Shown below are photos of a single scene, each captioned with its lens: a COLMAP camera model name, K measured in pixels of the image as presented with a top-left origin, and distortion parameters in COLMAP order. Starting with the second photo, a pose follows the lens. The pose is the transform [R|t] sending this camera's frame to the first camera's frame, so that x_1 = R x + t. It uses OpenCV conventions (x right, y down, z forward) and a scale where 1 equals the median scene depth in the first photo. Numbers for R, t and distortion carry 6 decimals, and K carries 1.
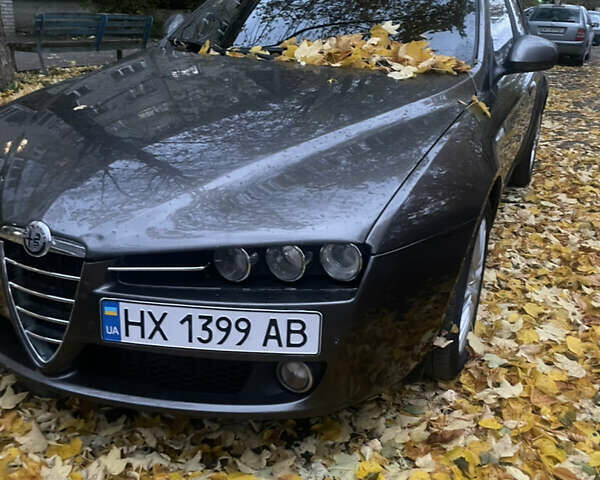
lens RADIAL K [[608.9, 0, 302.4], [0, 608.9, 236.6], [0, 0, 1]] dist [0.057389, 0.000000]
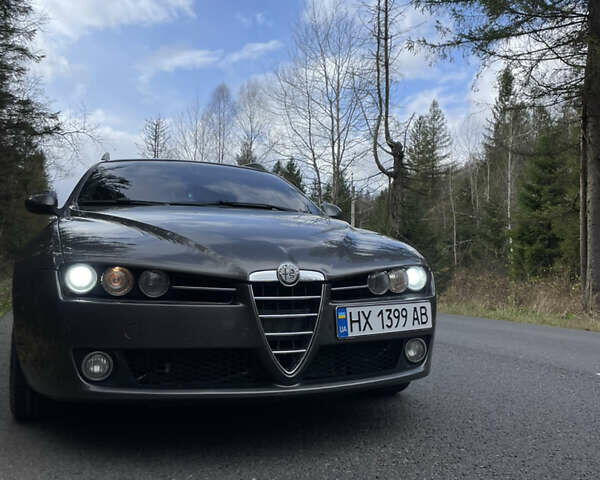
lens RADIAL K [[608.9, 0, 300.4], [0, 608.9, 237.7], [0, 0, 1]] dist [0.057389, 0.000000]
pose [[0.728836, -0.018193, 0.684447, -1.405449], [0.260115, 0.932057, -0.252209, 0.295270], [-0.633355, 0.361854, 0.684049, -0.016598]]
